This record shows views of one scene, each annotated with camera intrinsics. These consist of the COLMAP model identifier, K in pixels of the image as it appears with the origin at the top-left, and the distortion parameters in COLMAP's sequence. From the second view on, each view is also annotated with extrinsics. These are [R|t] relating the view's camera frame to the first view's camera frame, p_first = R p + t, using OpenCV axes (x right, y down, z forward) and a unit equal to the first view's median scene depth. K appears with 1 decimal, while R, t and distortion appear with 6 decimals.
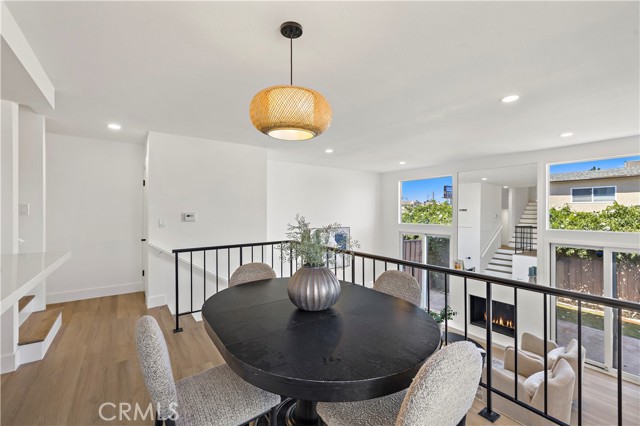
lens RADIAL K [[269.6, 0, 320.7], [0, 269.6, 211.3], [0, 0, 1]] dist [0.002654, 0.000279]
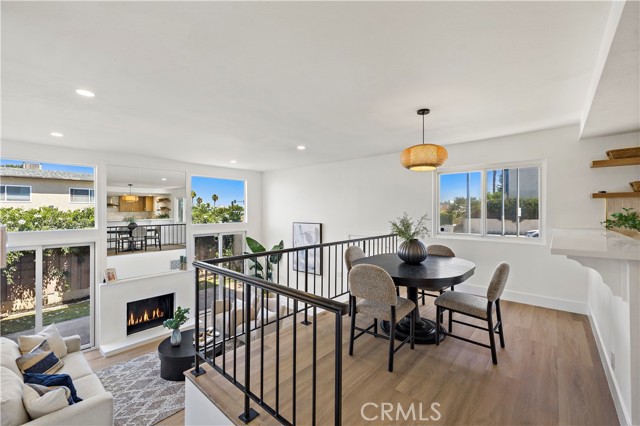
lens RADIAL K [[265.8, 0, 323.5], [0, 265.8, 213.4], [0, 0, 1]] dist [0.002350, 0.000083]
pose [[-0.224939, -0.002312, 0.974370, -0.191355], [-0.006670, 0.999977, 0.000833, 0.001004], [-0.974350, -0.006311, -0.224950, 0.219379]]
